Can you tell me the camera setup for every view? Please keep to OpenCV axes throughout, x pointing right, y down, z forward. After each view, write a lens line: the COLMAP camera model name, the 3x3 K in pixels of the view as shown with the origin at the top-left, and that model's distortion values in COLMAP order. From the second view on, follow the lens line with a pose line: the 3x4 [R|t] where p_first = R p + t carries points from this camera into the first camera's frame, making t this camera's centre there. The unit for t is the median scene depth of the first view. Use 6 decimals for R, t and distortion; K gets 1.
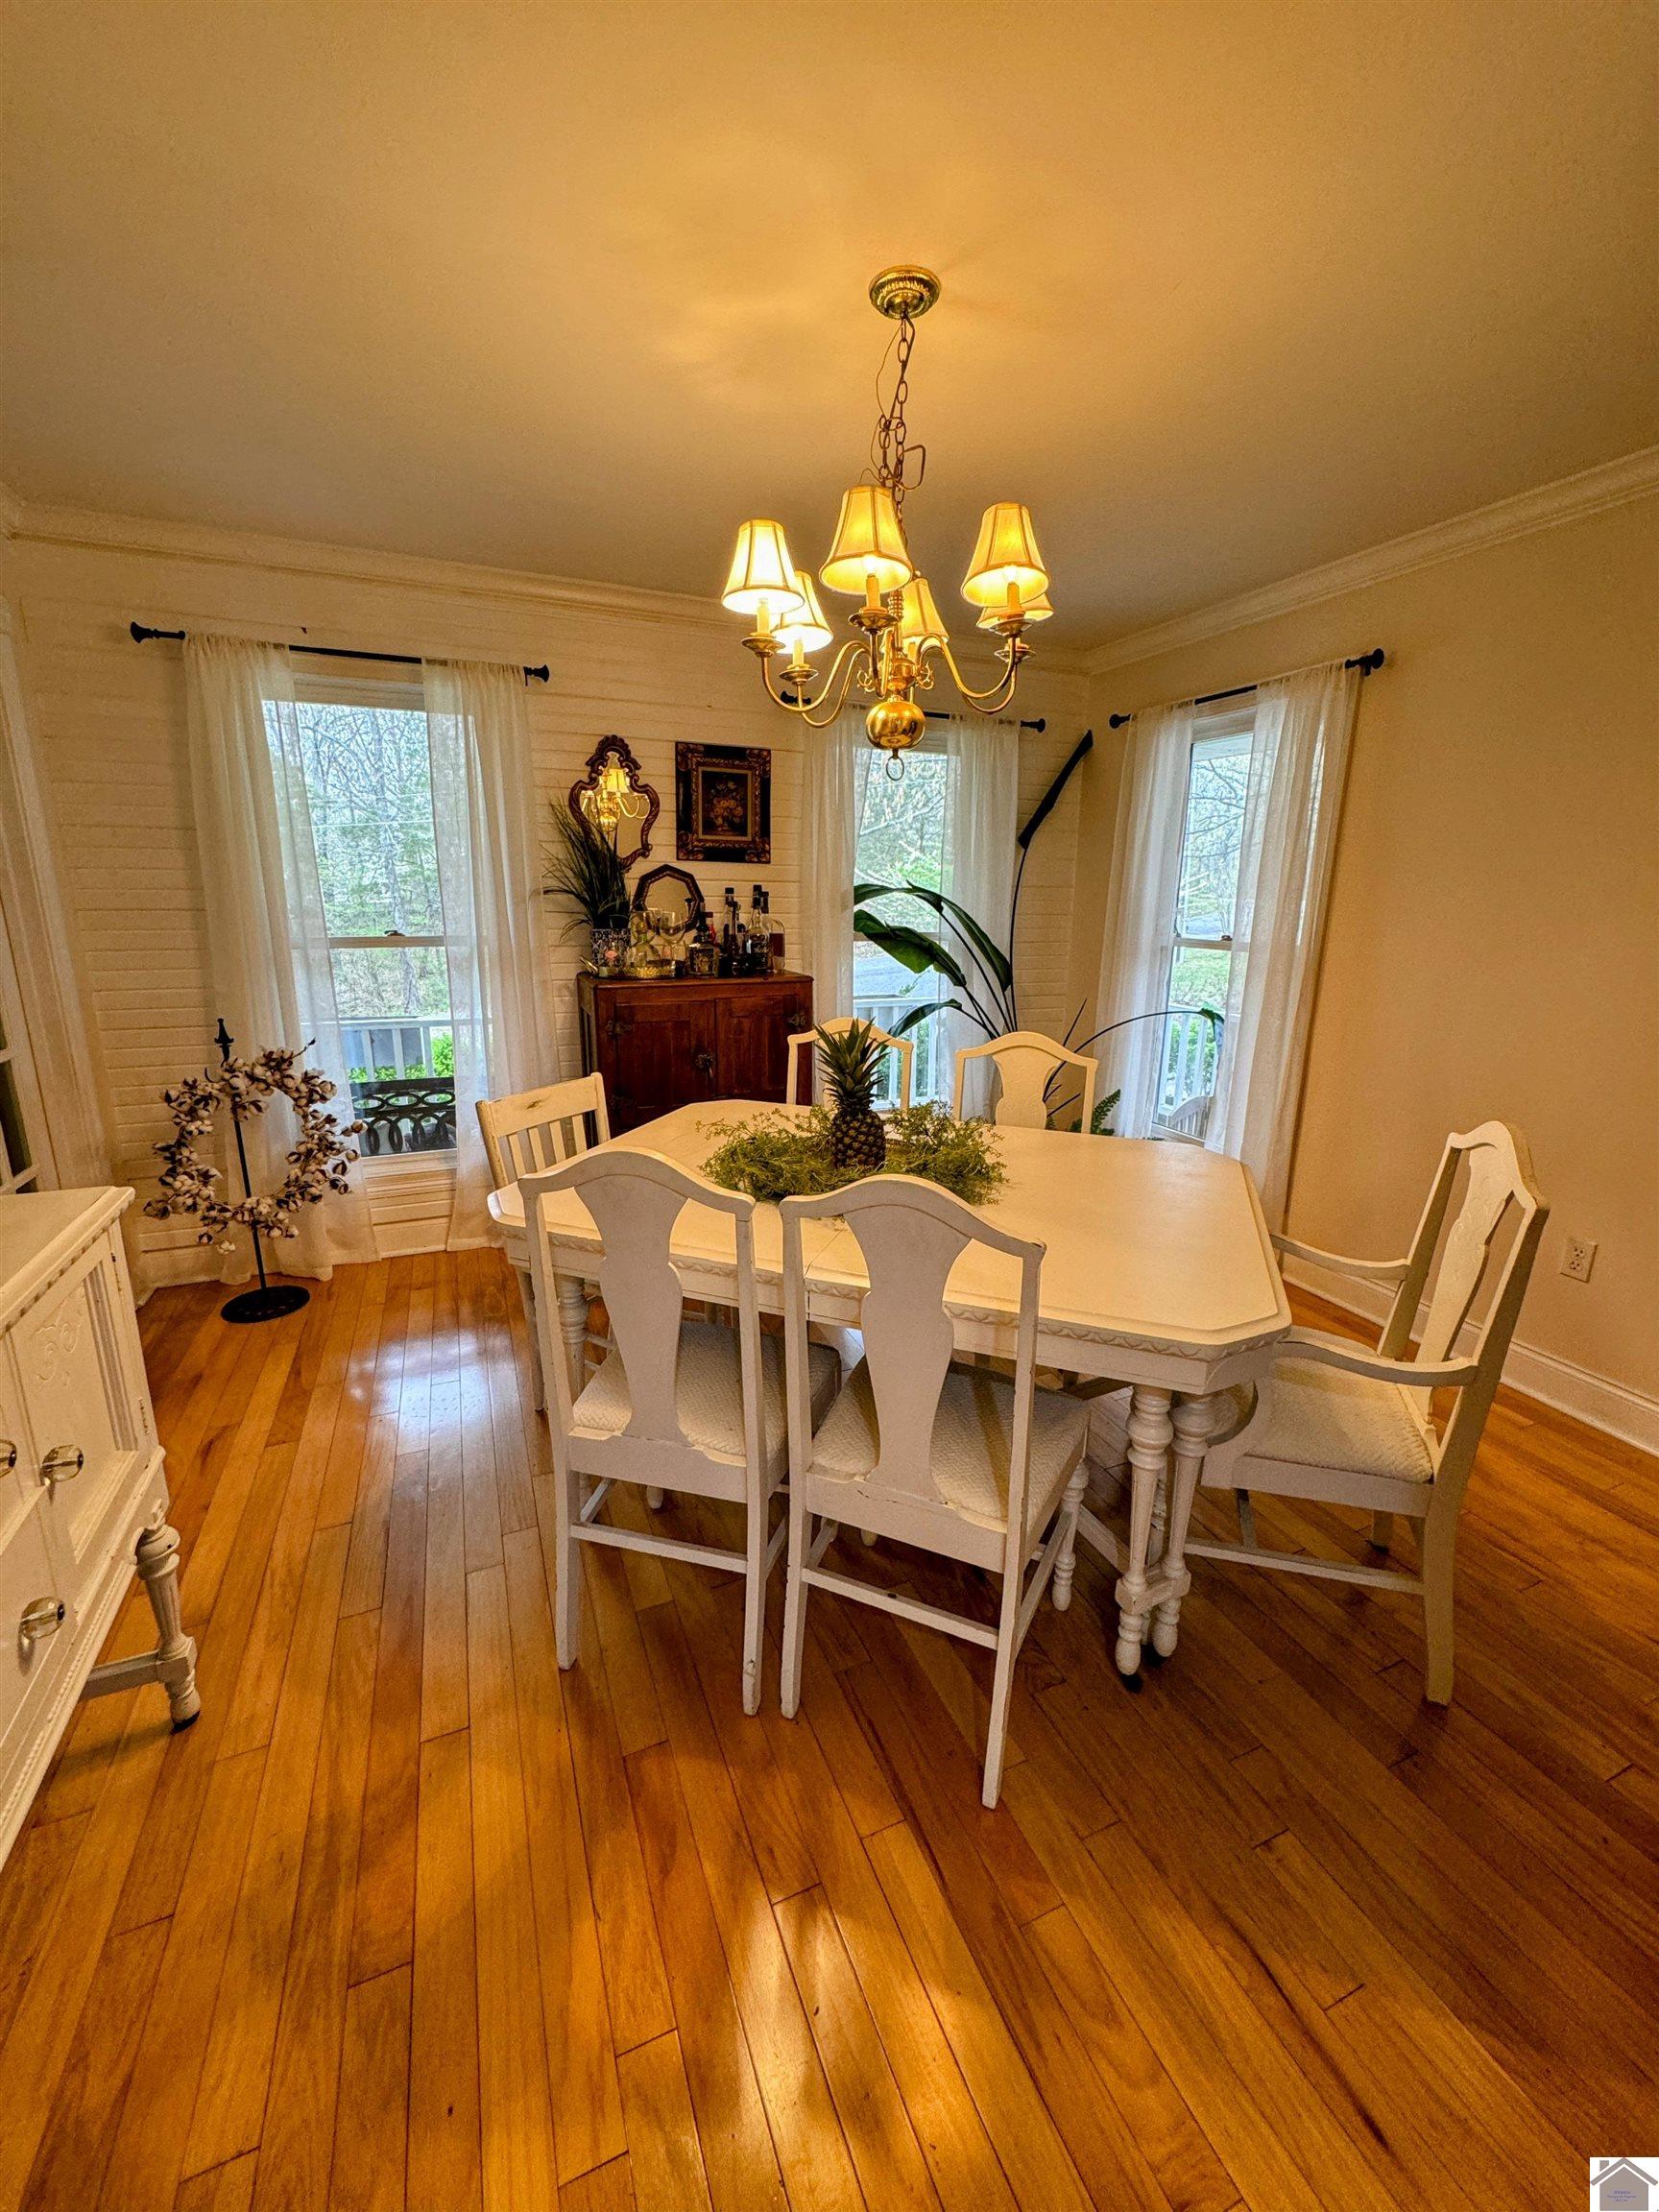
lens RADIAL K [[881.8, 0, 830.3], [0, 881.8, 1103.5], [0, 0, 1]] dist [-0.002047, 0.000268]
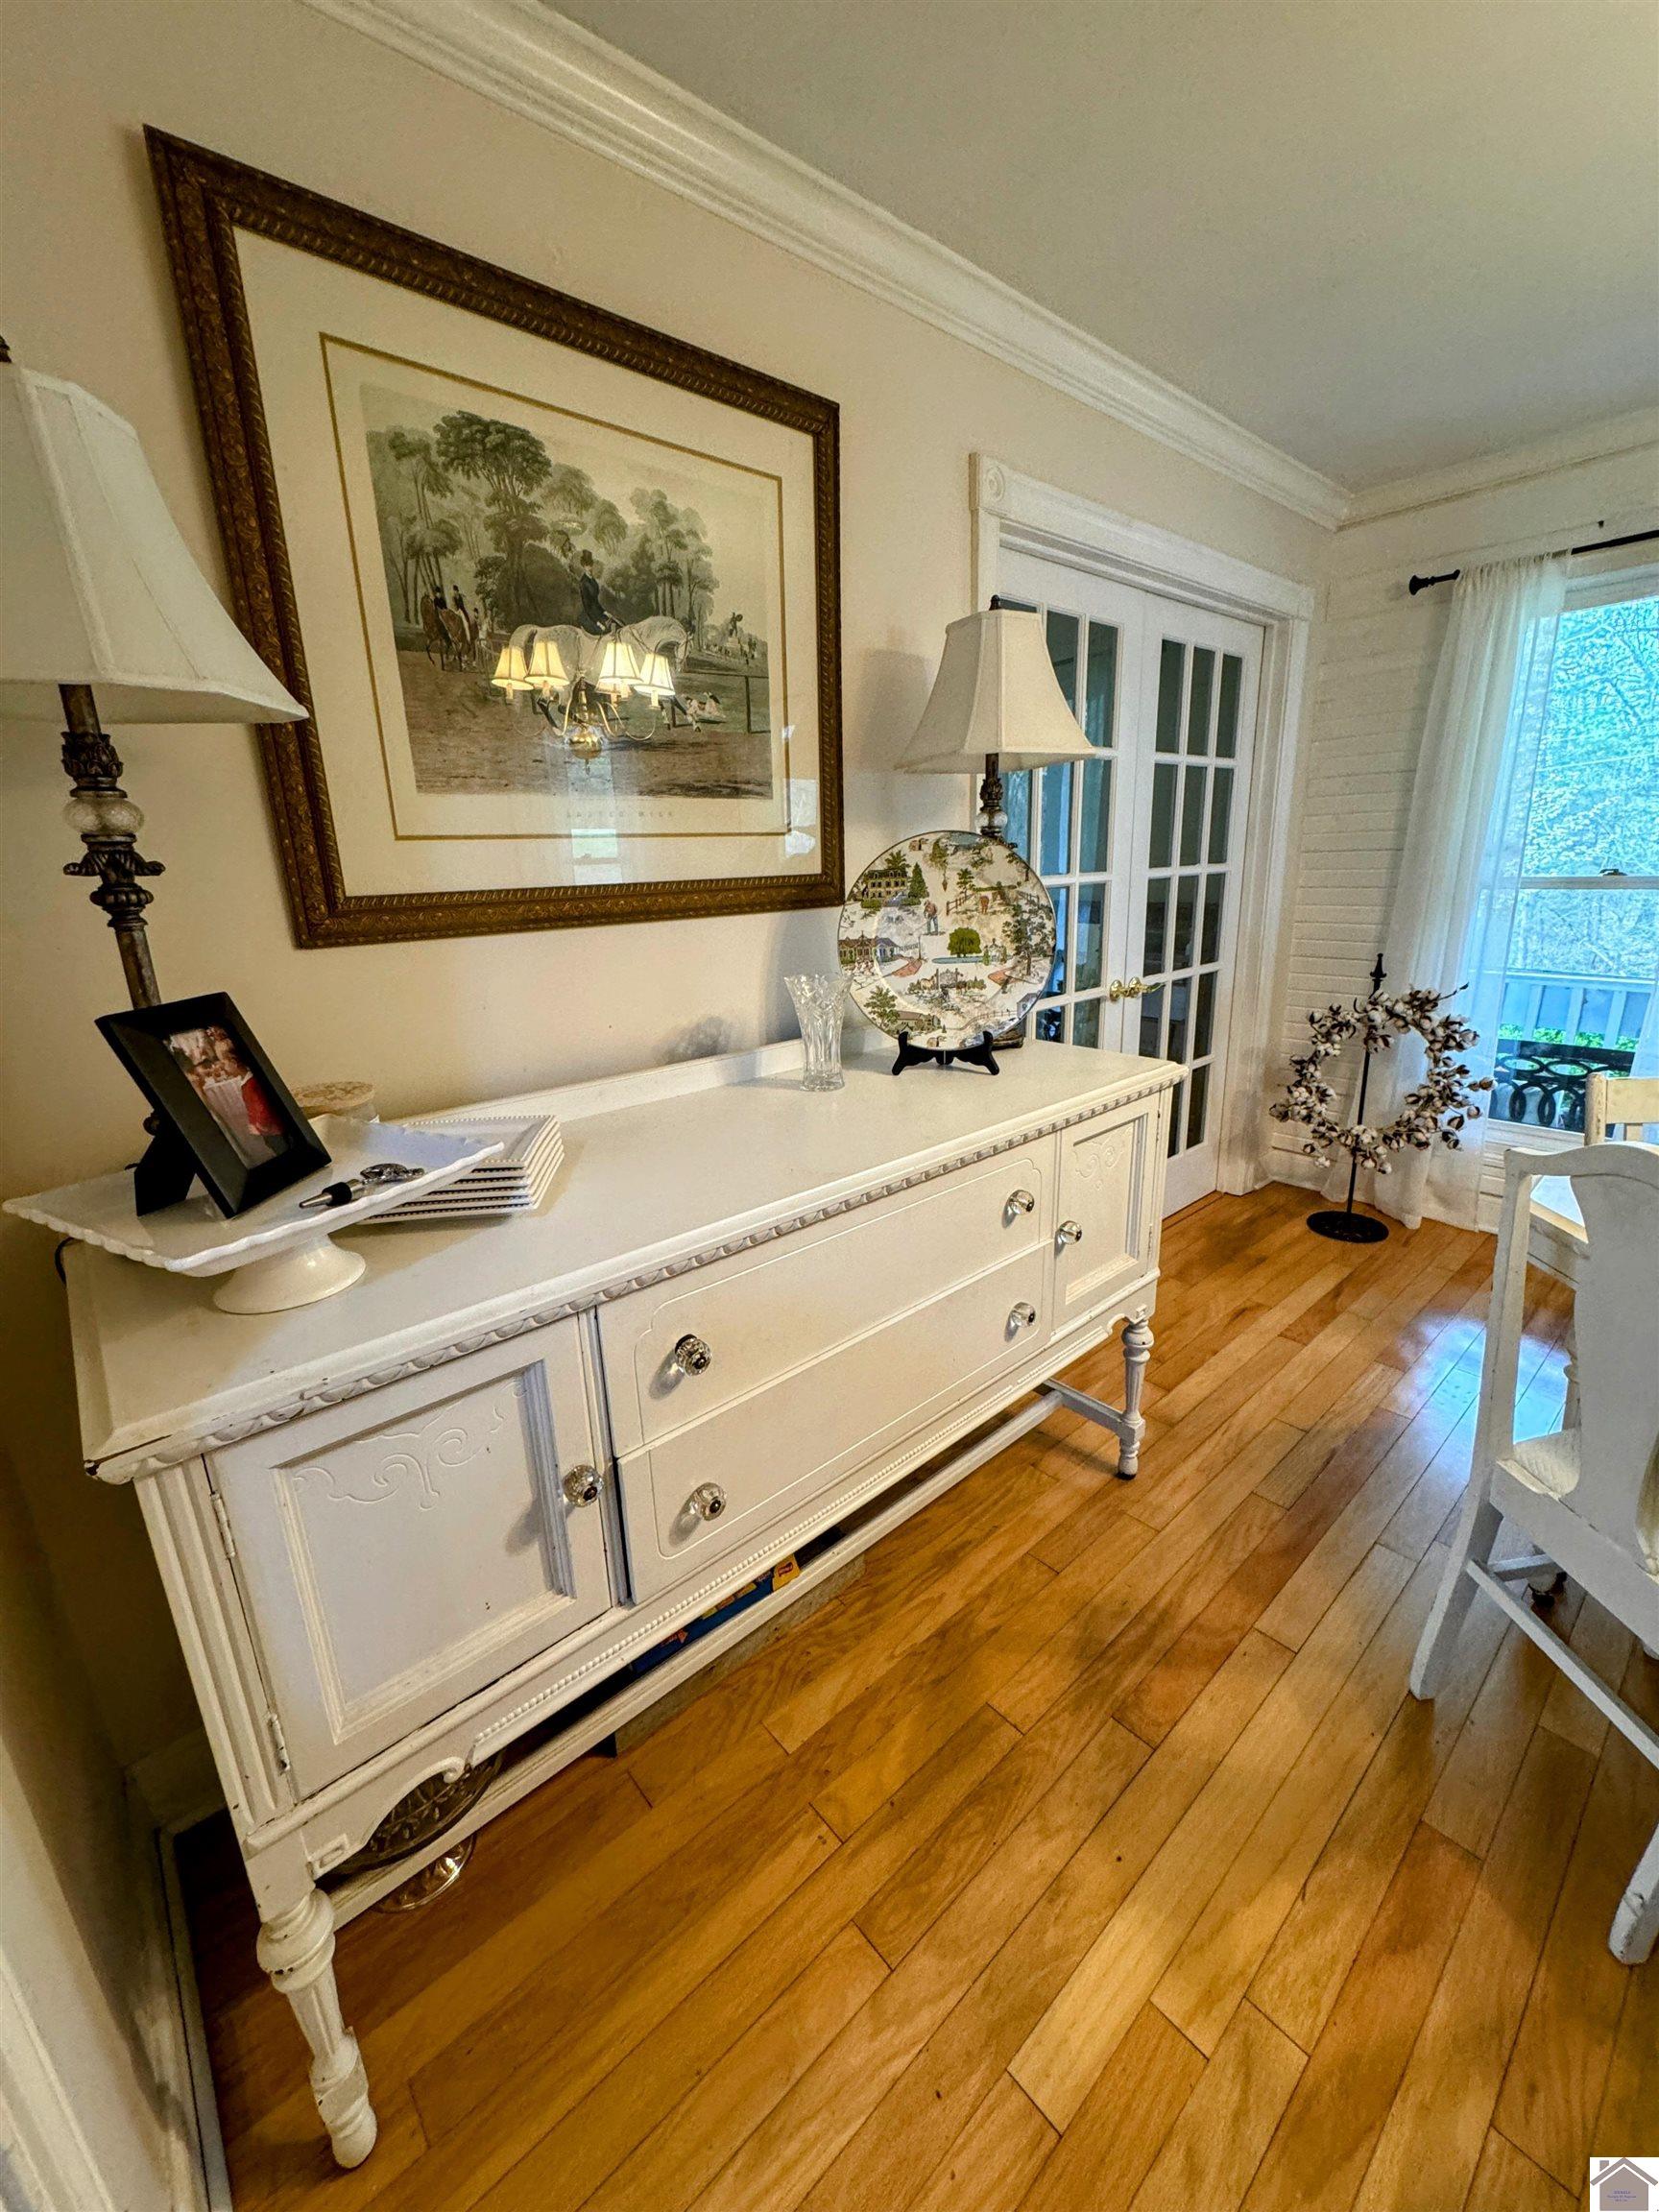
lens RADIAL K [[881.8, 0, 830.3], [0, 881.8, 1103.5], [0, 0, 1]] dist [-0.002047, 0.000268]
pose [[0.312840, 0.236649, -0.919853, 0.112728], [-0.184362, 0.965174, 0.185608, 0.002461], [0.931741, 0.111520, 0.345574, 0.040573]]
